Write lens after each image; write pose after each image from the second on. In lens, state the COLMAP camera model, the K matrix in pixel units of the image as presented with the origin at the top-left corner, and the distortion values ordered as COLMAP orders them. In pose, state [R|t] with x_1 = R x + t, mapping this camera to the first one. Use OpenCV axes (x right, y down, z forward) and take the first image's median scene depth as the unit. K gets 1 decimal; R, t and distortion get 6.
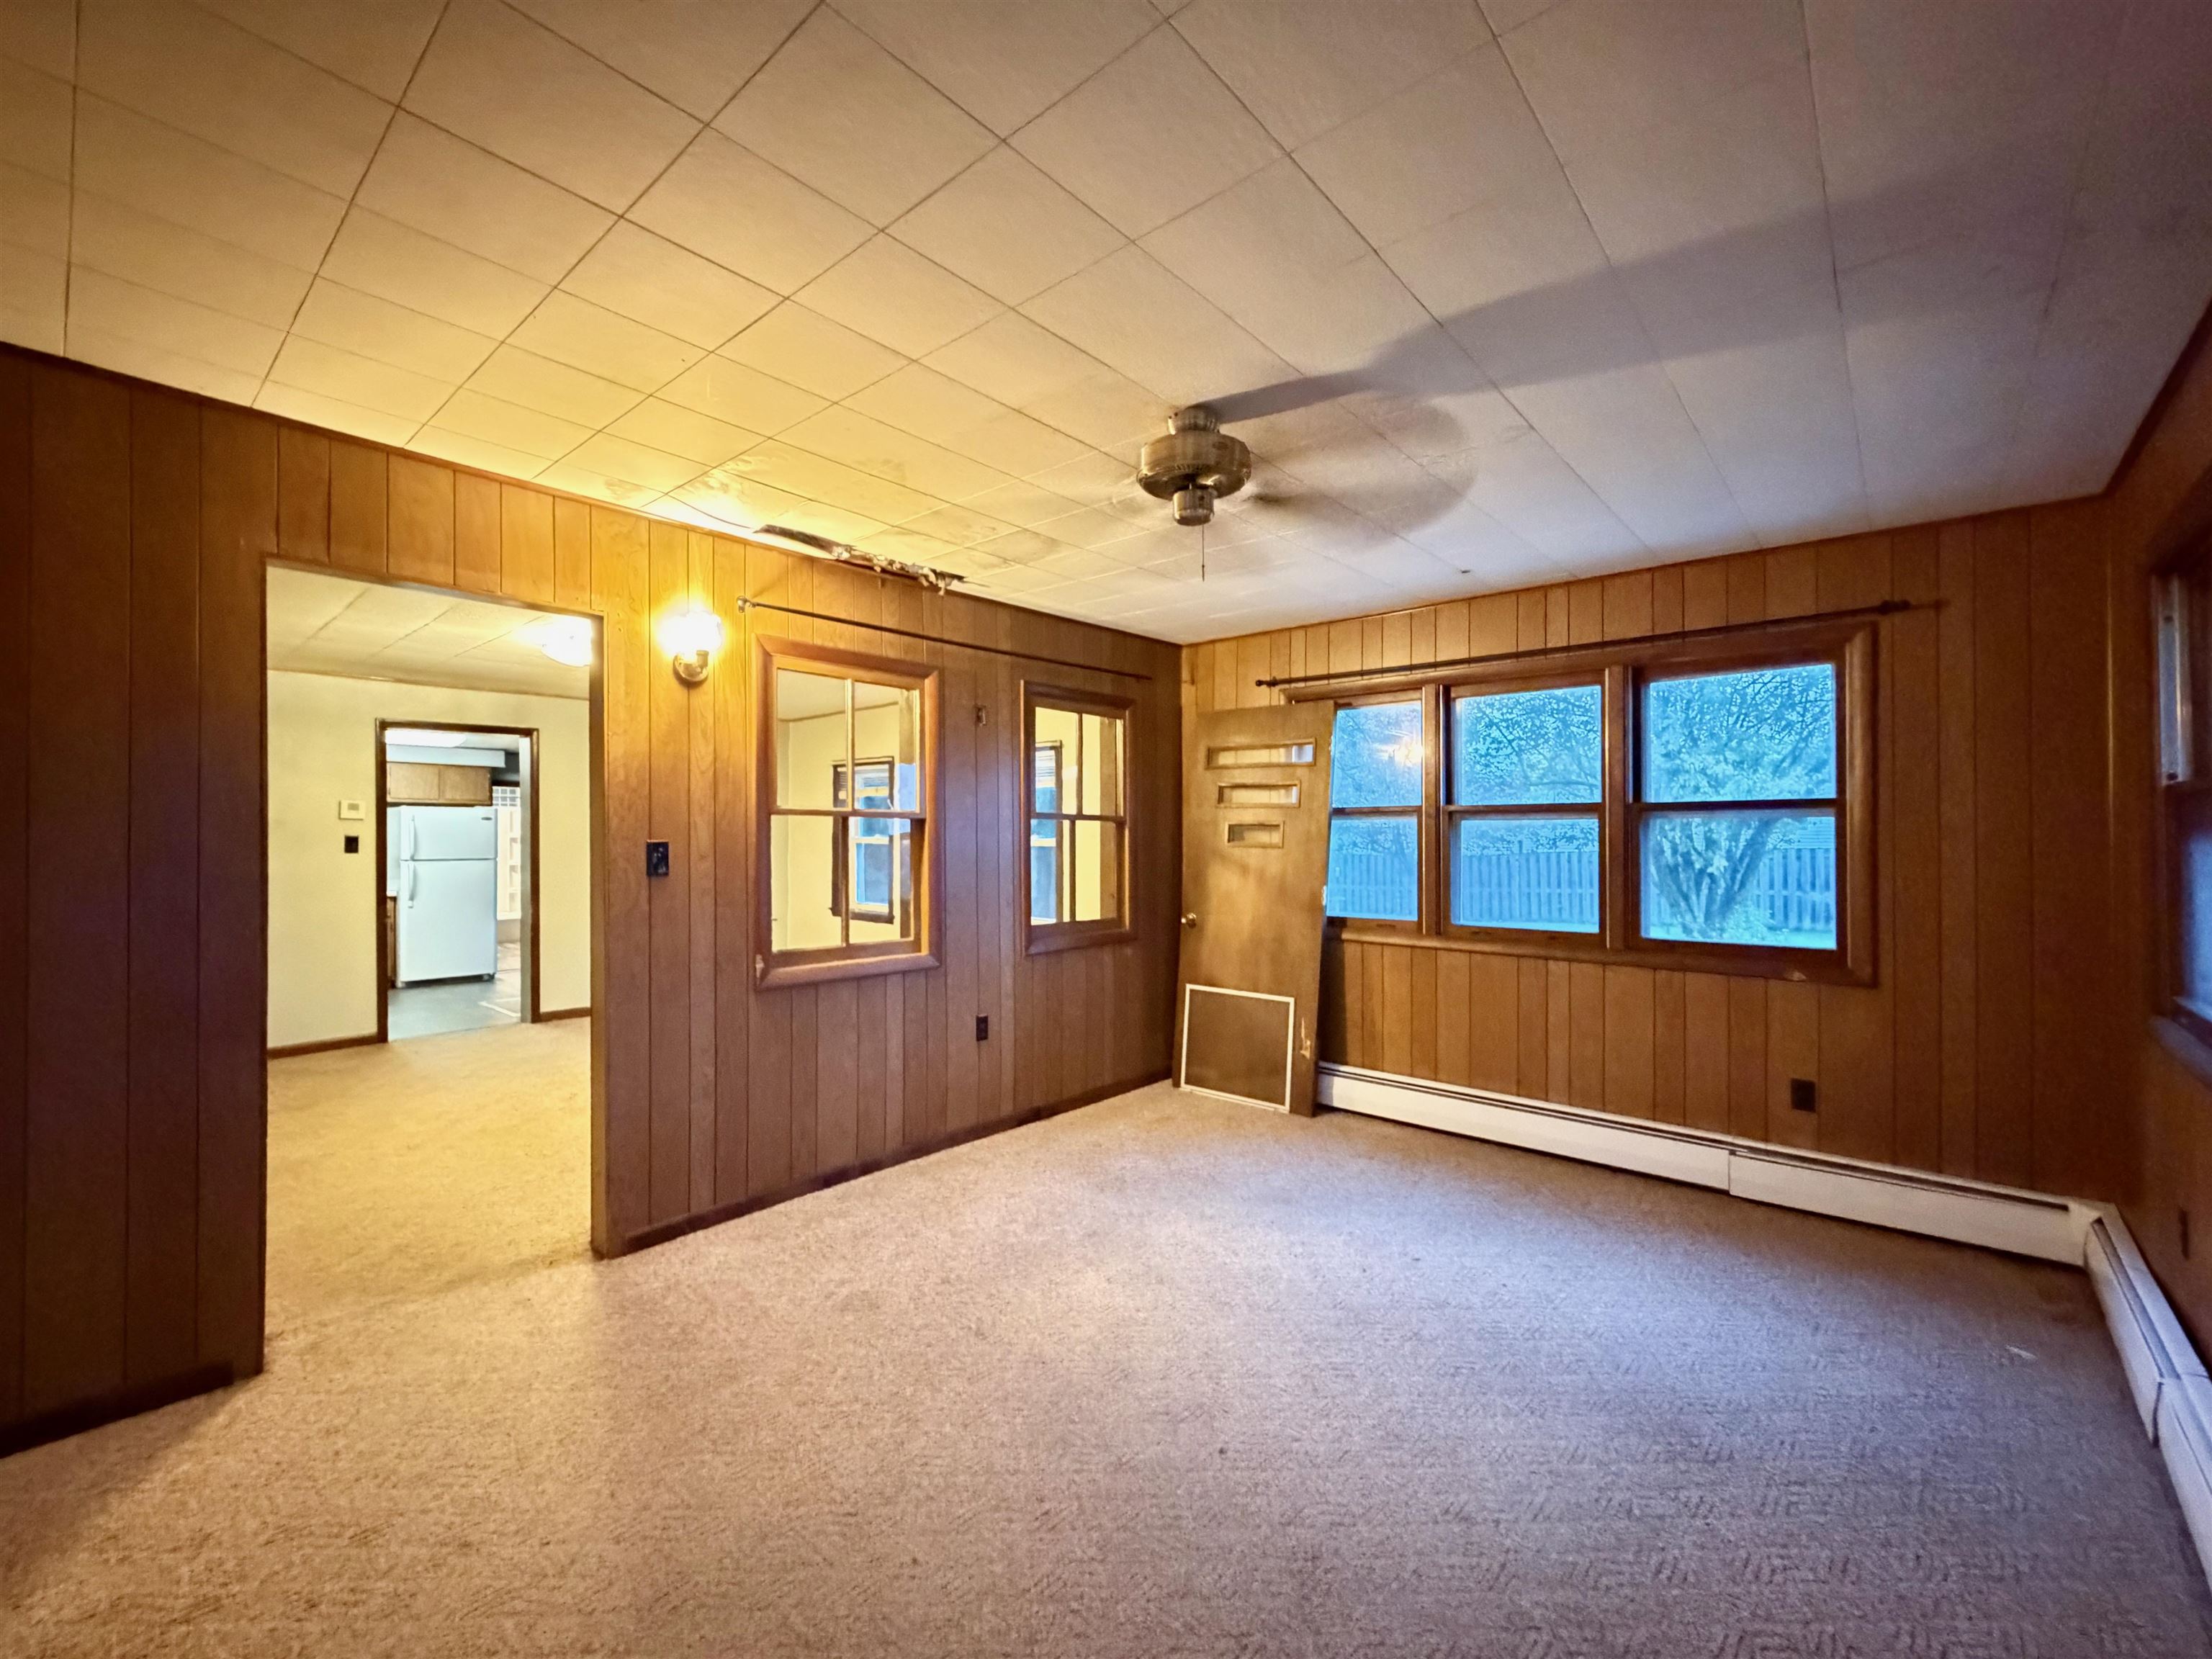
lens RADIAL K [[914.2, 0, 1096.2], [0, 914.2, 825.0], [0, 0, 1]] dist [-0.000226, 0.000168]
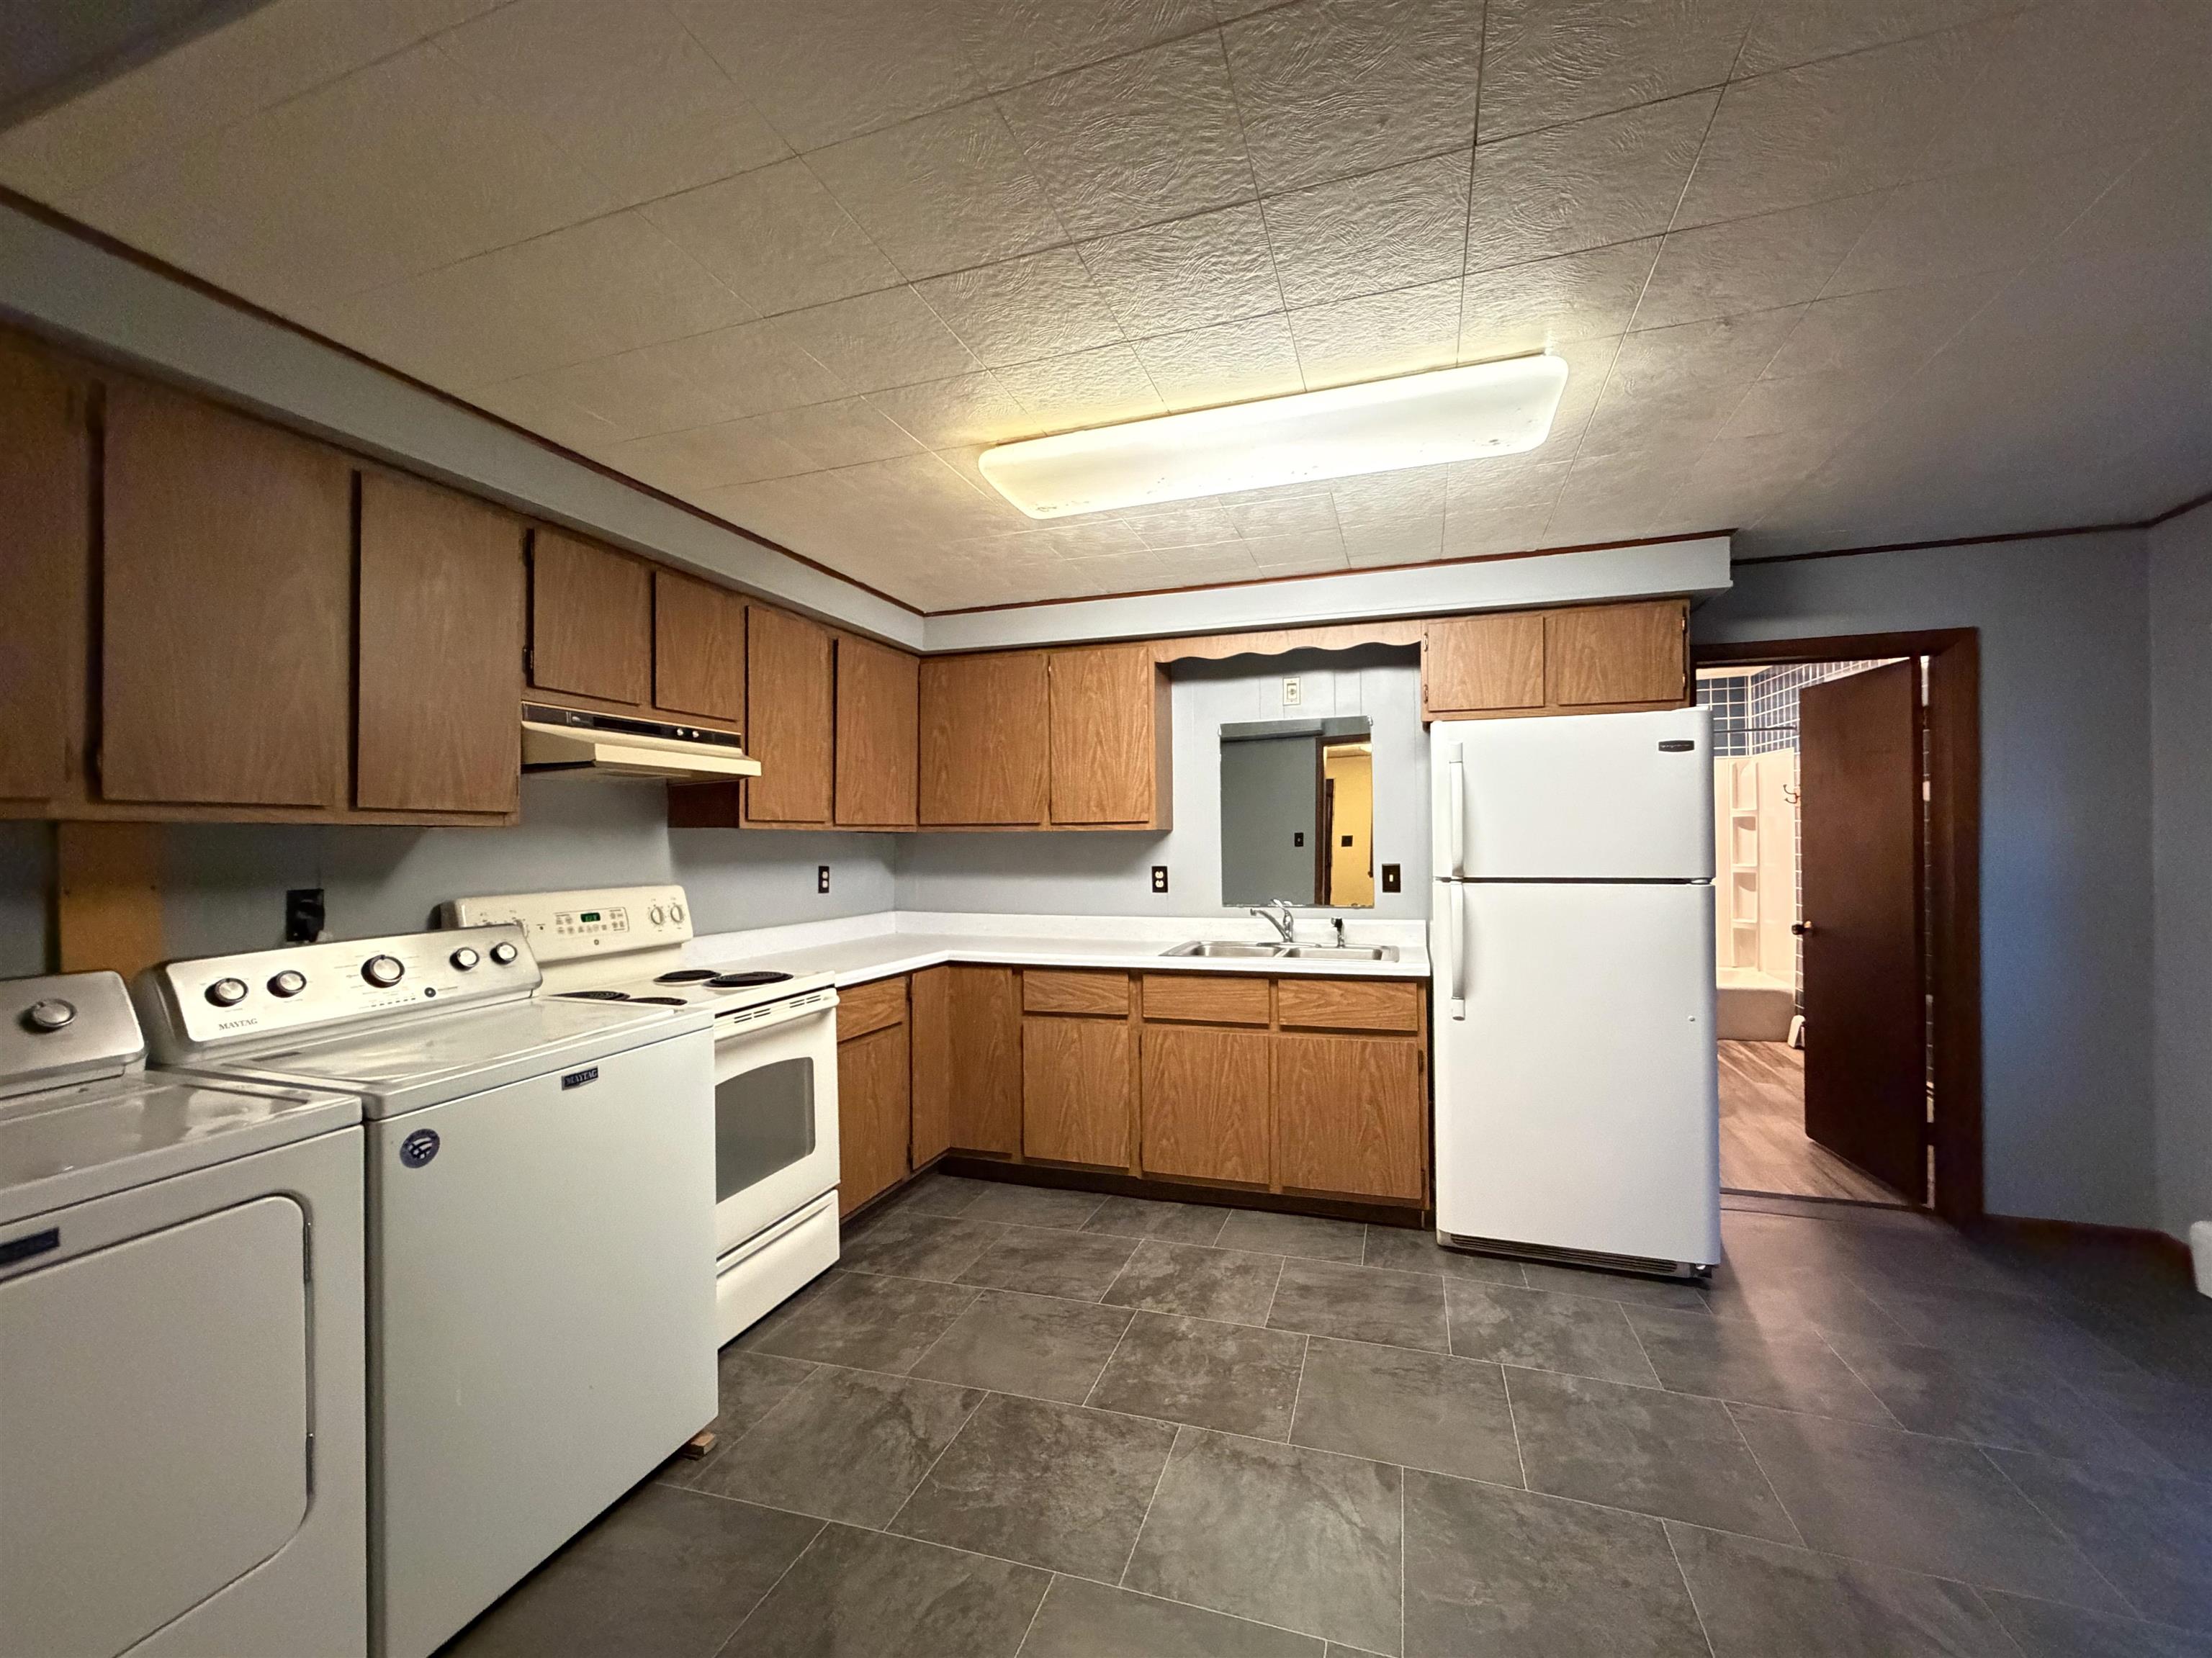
lens RADIAL K [[903.2, 0, 1097.2], [0, 903.2, 825.3], [0, 0, 1]] dist [0.000633, -0.000051]
pose [[0.389724, -0.008233, -0.920895, -0.535941], [0.019819, 0.999803, -0.000551, 0.016829], [0.920718, -0.018036, 0.389811, 0.812217]]
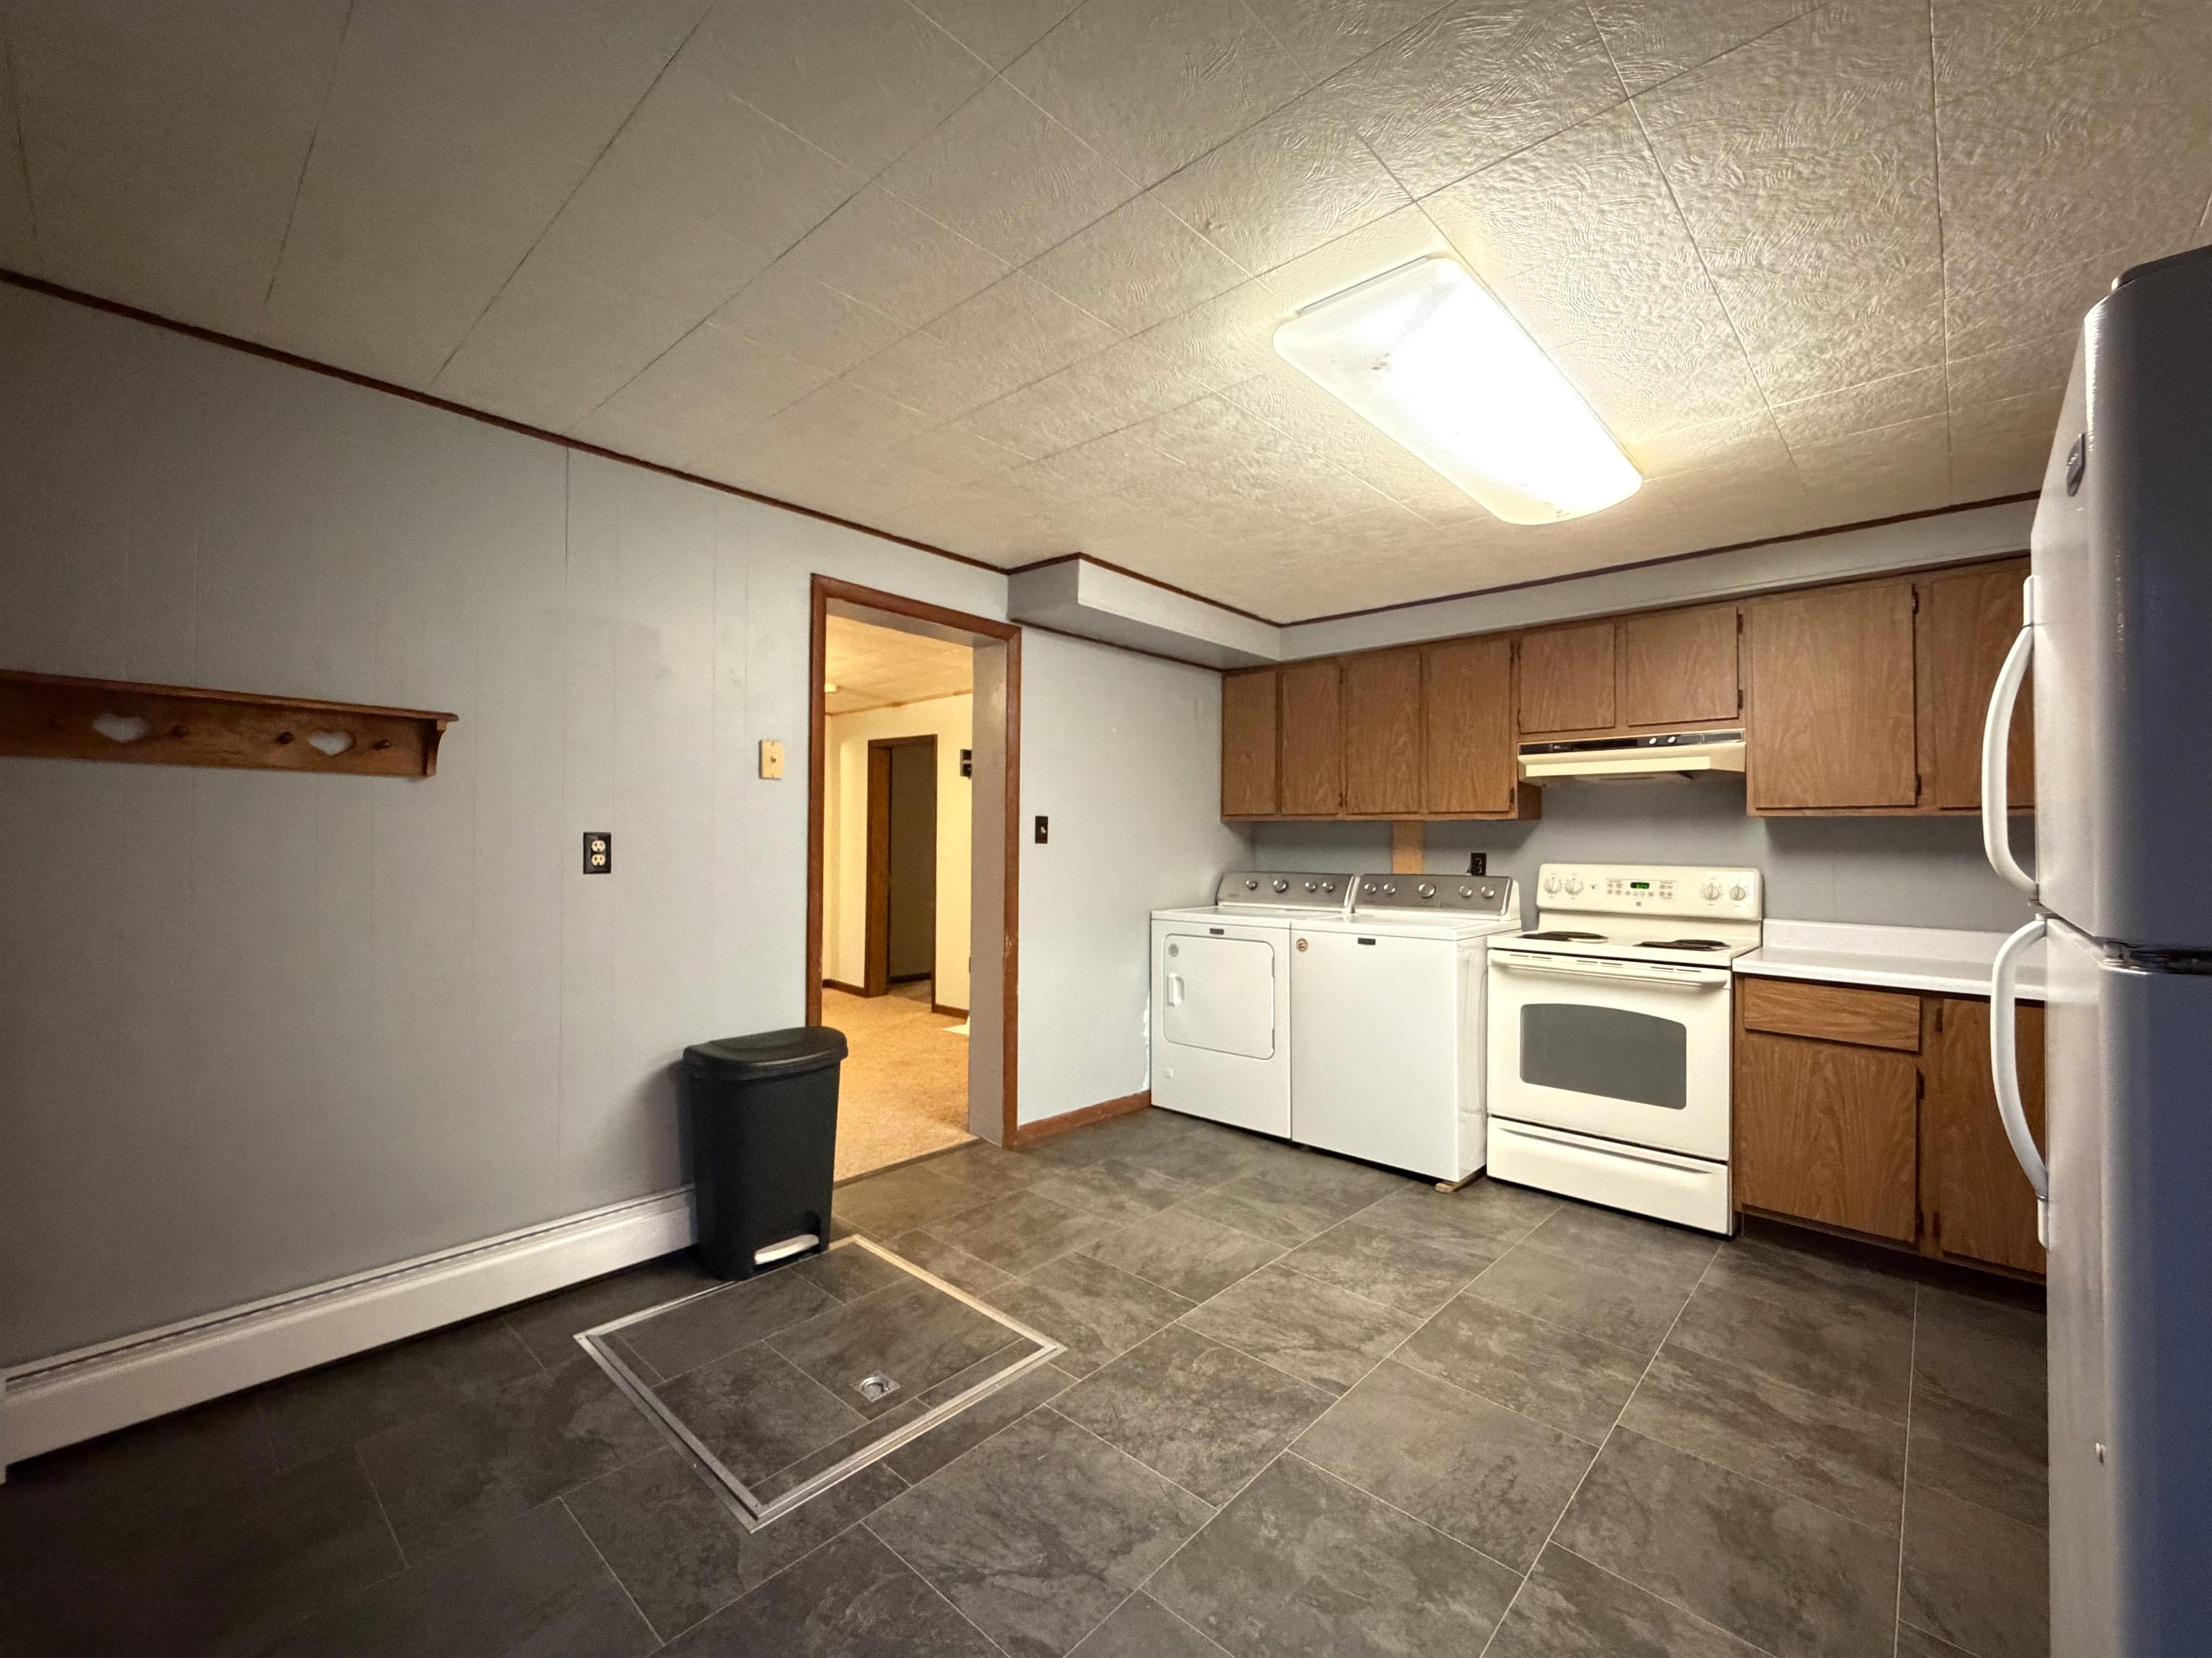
lens RADIAL K [[918.9, 0, 1110.4], [0, 918.9, 824.8], [0, 0, 1]] dist [0.000078, -0.000059]
pose [[-0.999975, 0.002307, 0.006670, -0.660662], [0.002085, 0.999449, -0.033118, 0.031872], [-0.006742, -0.033103, -0.999429, 1.240808]]
